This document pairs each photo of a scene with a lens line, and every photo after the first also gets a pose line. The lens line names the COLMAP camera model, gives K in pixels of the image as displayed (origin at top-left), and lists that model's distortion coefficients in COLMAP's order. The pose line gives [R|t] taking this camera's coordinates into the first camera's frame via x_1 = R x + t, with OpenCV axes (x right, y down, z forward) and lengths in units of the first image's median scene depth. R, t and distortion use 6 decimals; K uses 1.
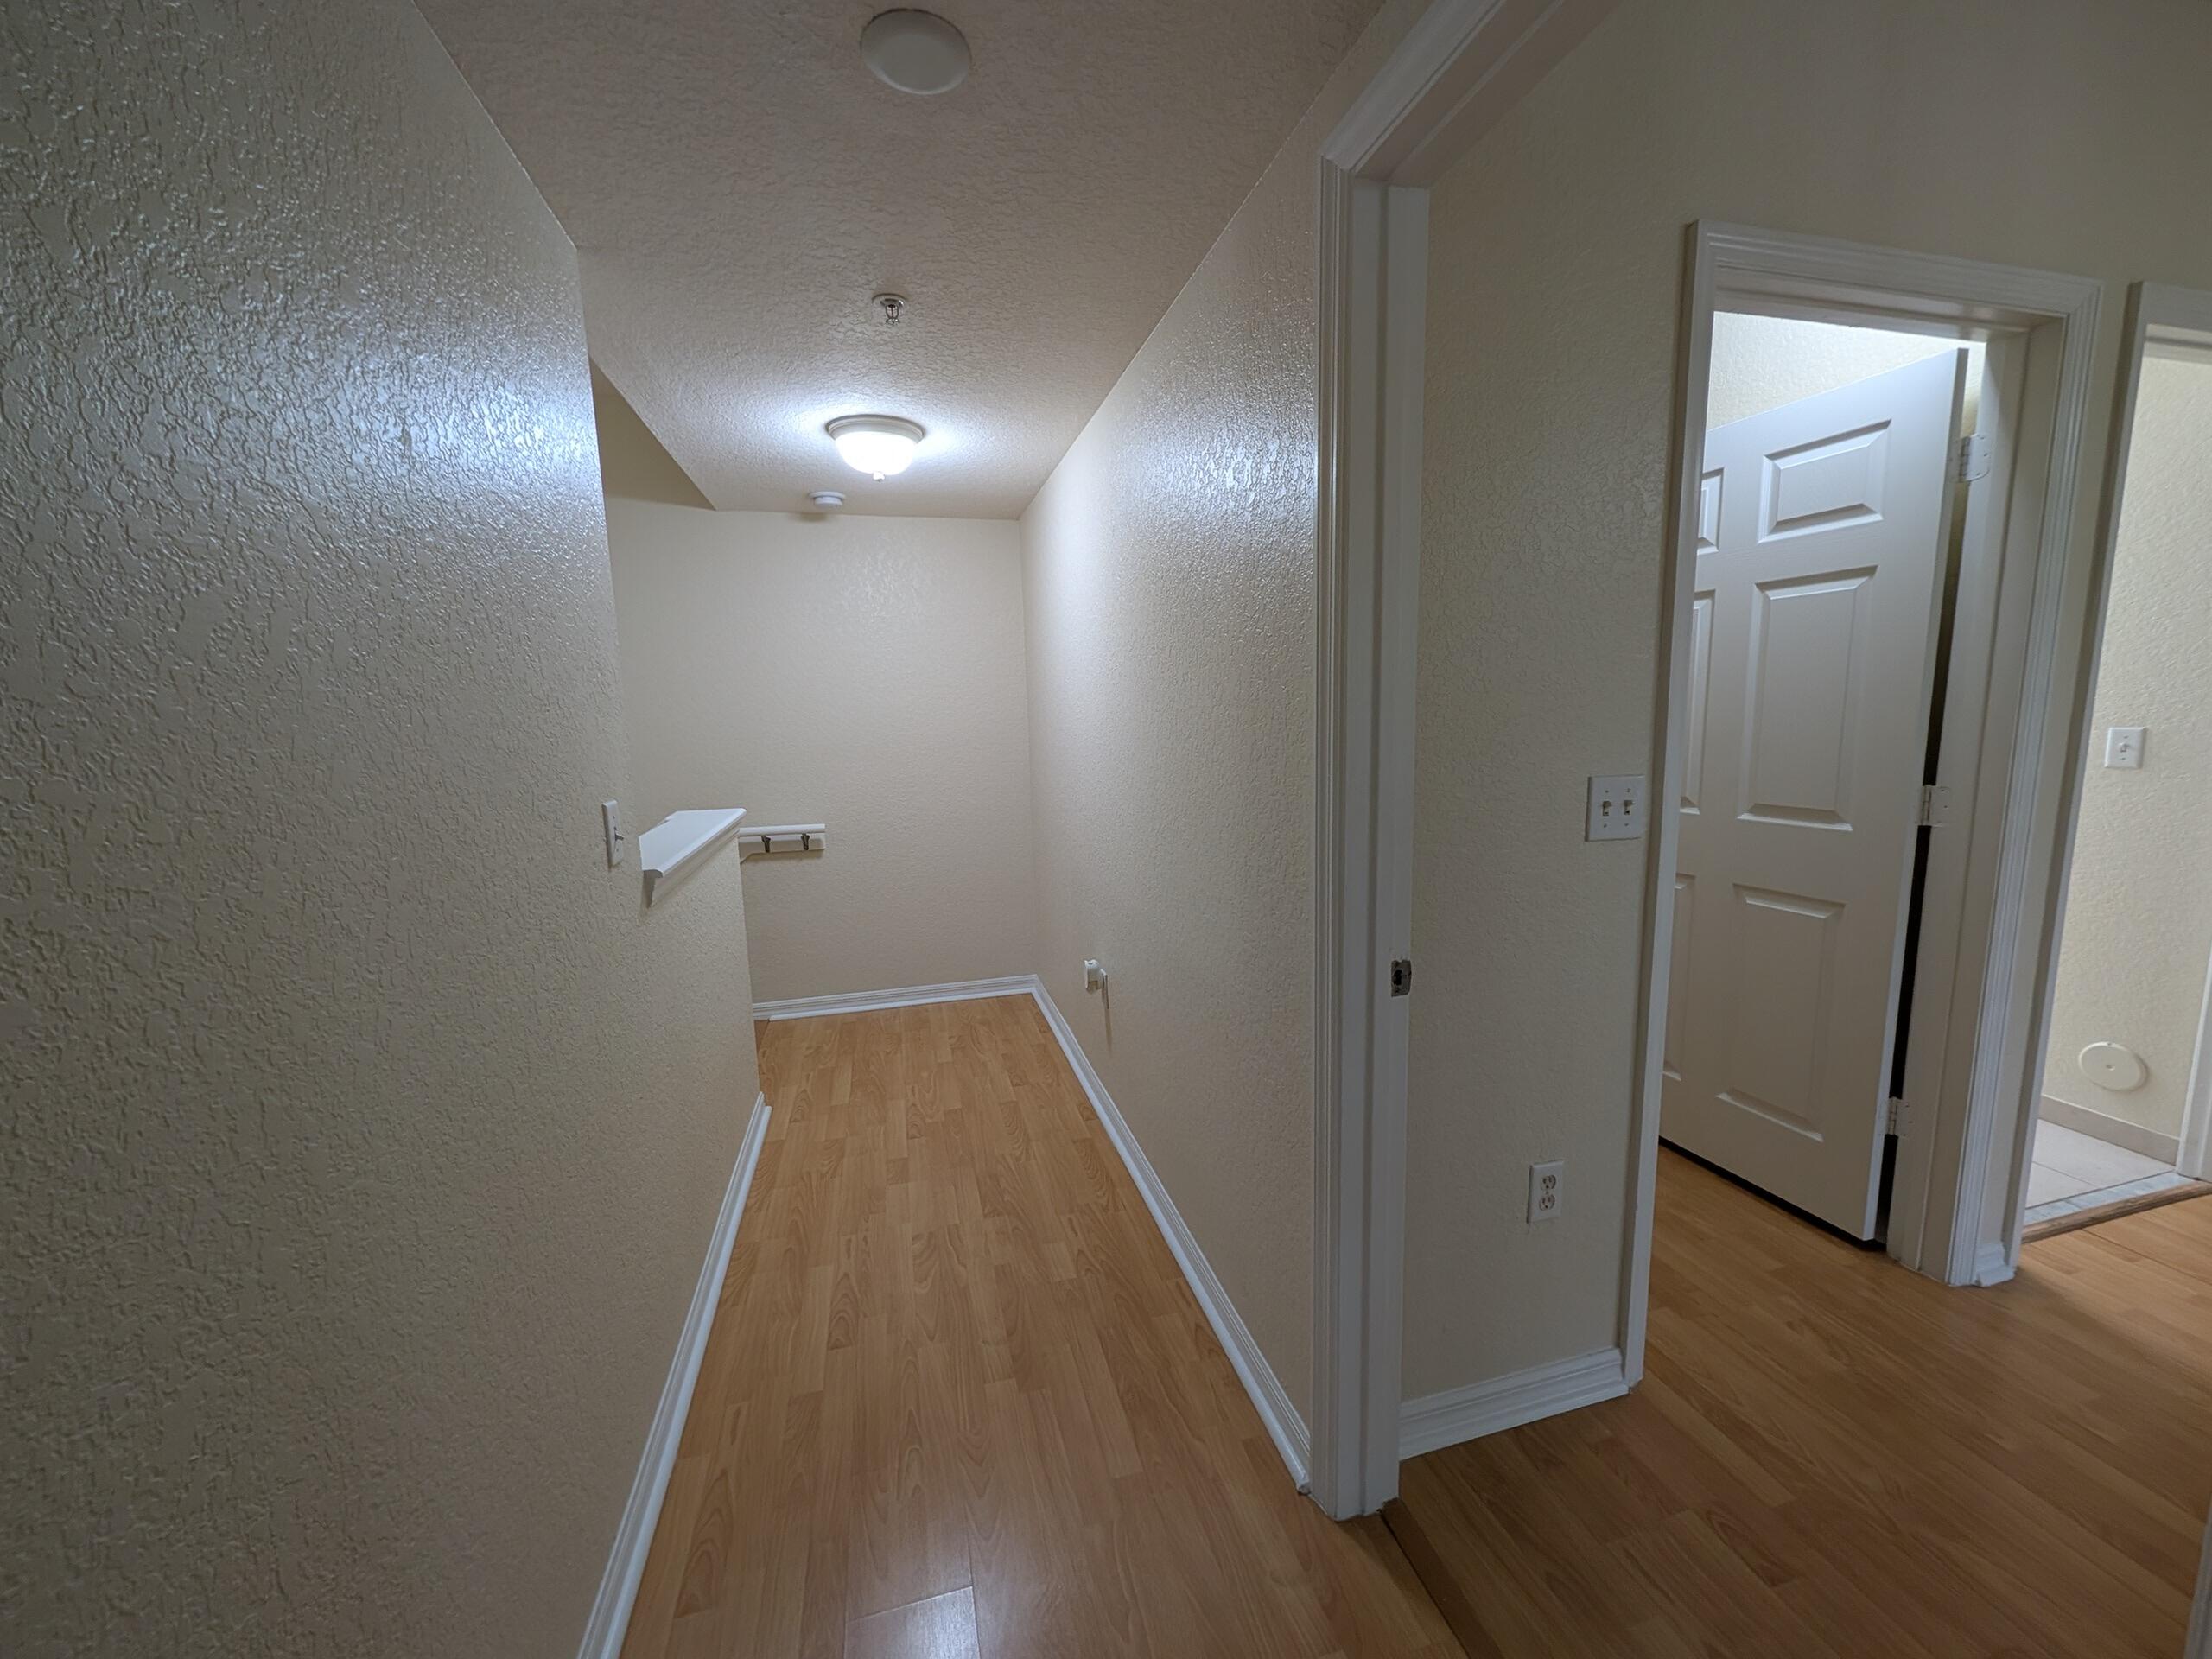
lens RADIAL K [[834.8, 0, 1118.7], [0, 834.8, 826.7], [0, 0, 1]] dist [-0.000333, 0.000666]
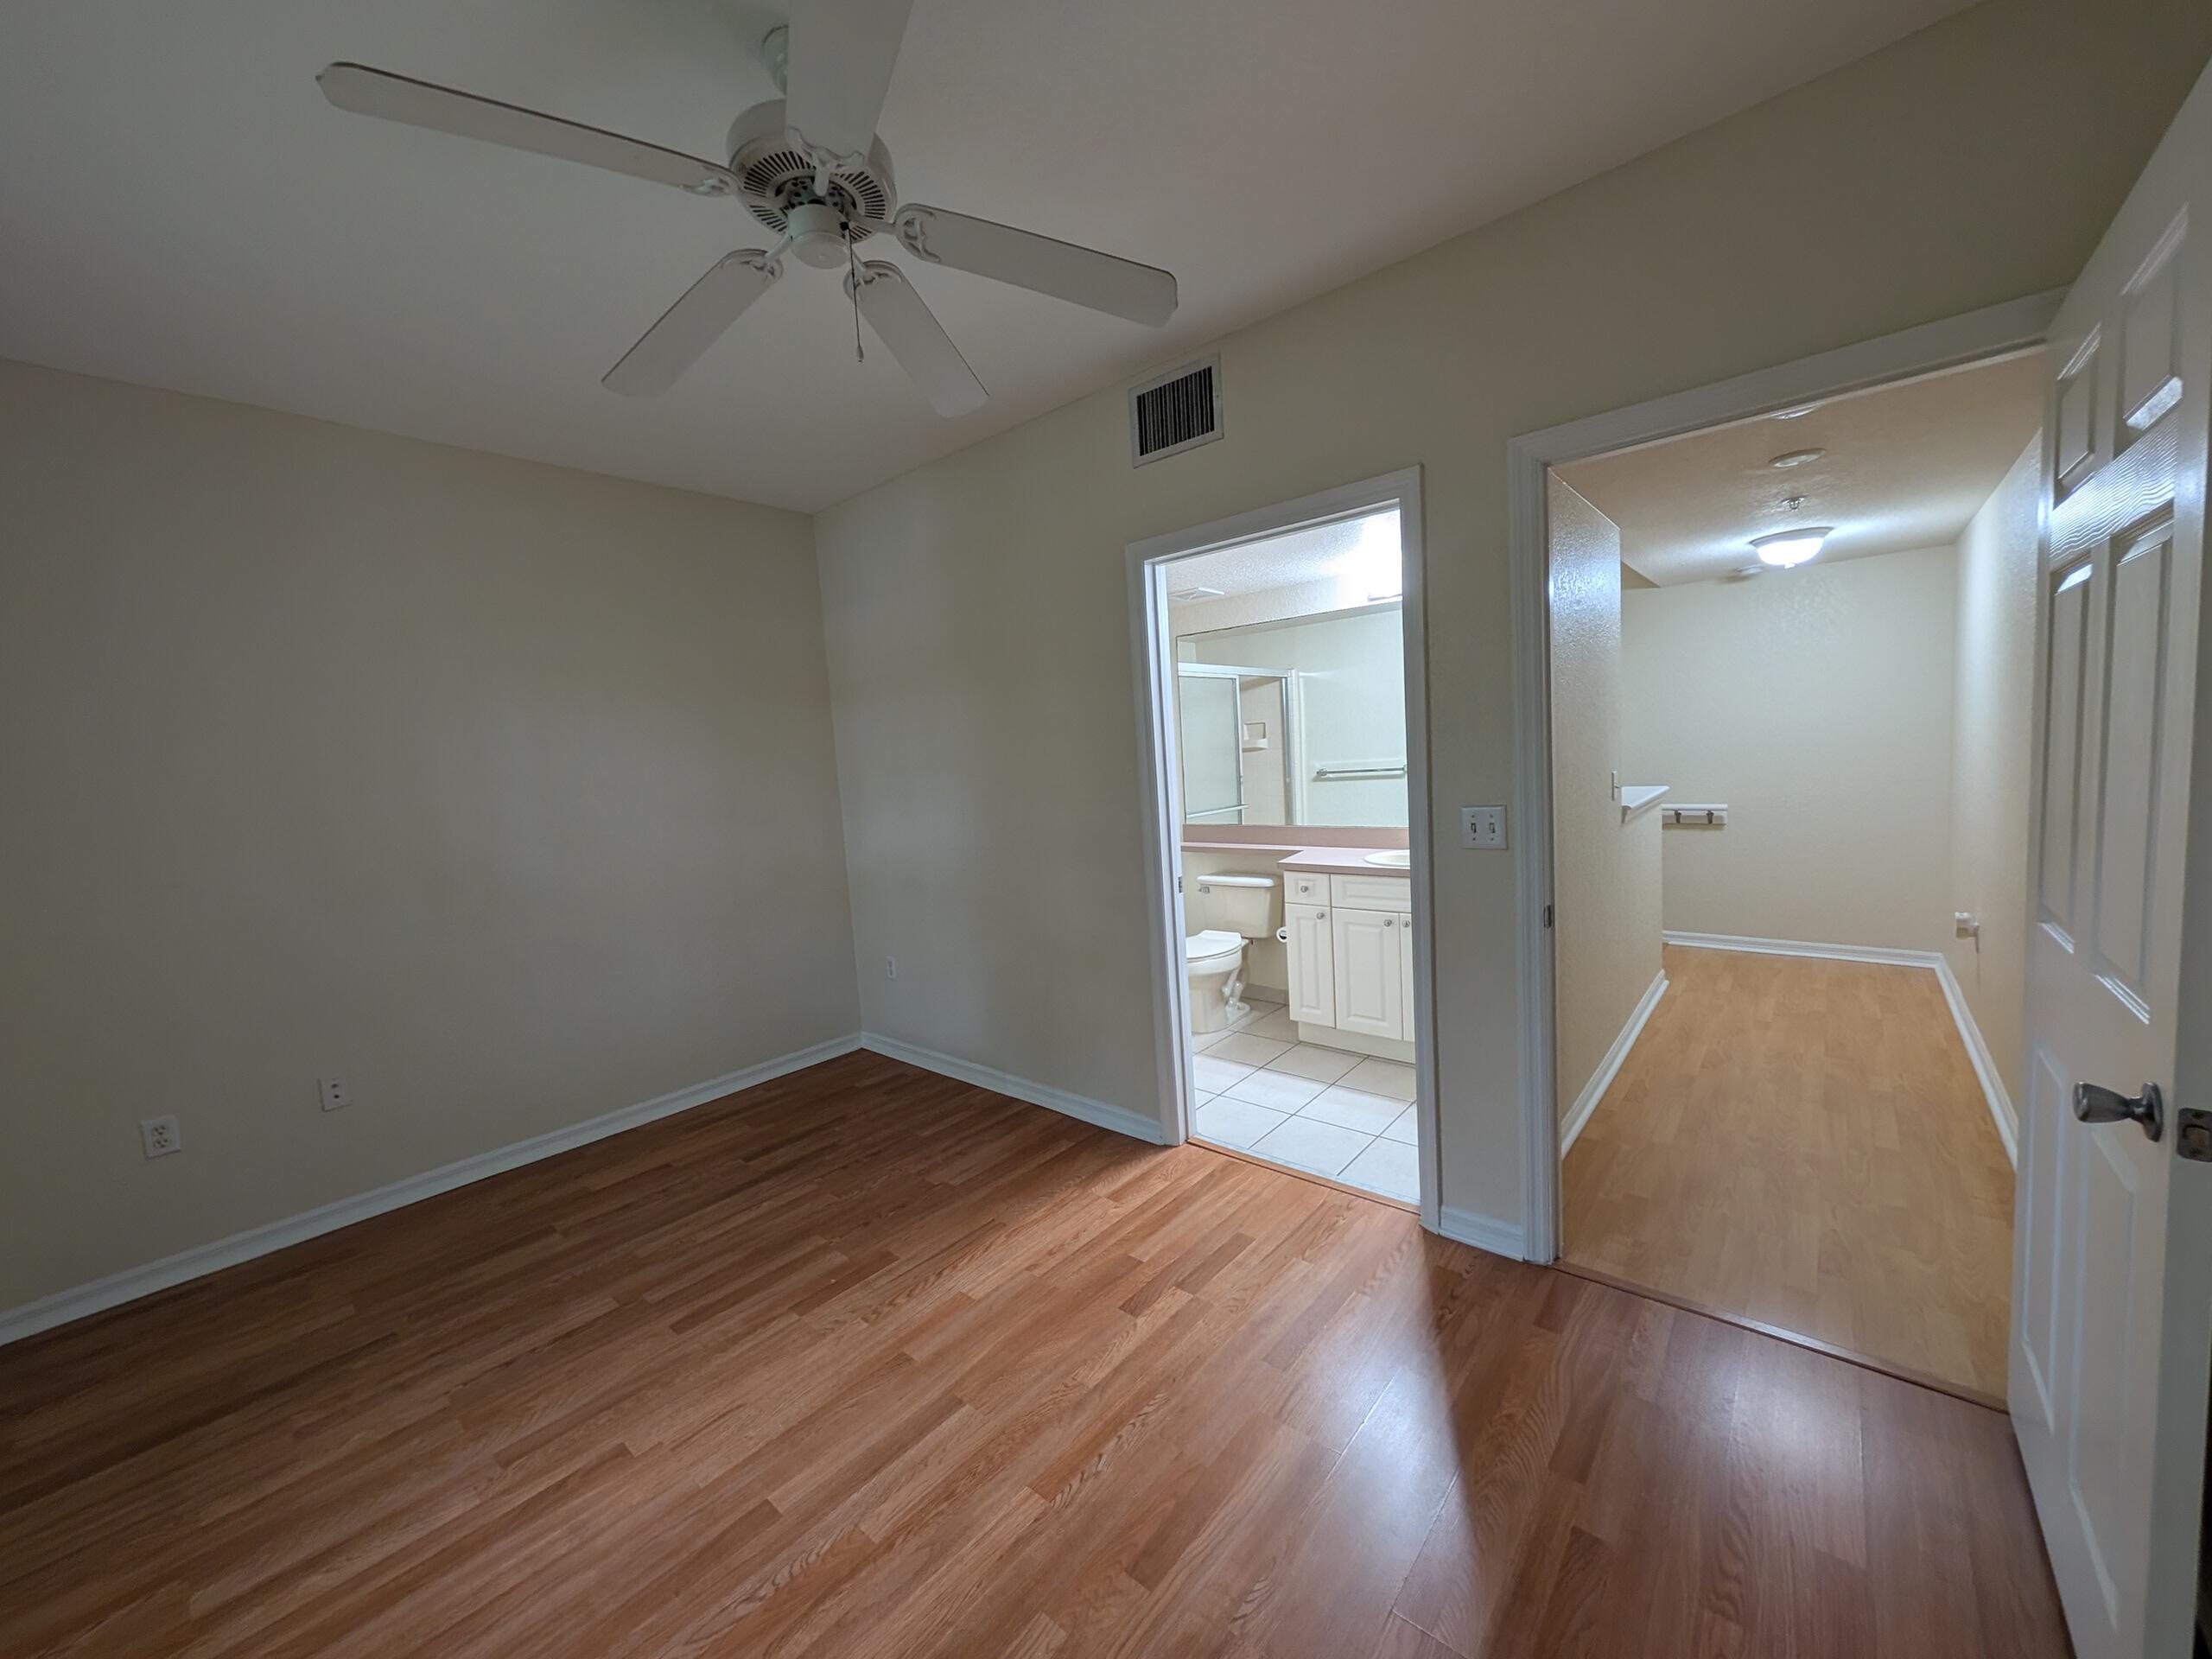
lens RADIAL K [[834.8, 0, 1098.9], [0, 834.8, 824.3], [0, 0, 1]] dist [-0.000333, 0.000666]
pose [[0.546433, 0.061166, -0.835266, 0.285548], [-0.069465, 0.997203, 0.027580, 0.078148], [0.834617, 0.042951, 0.549153, -0.756612]]
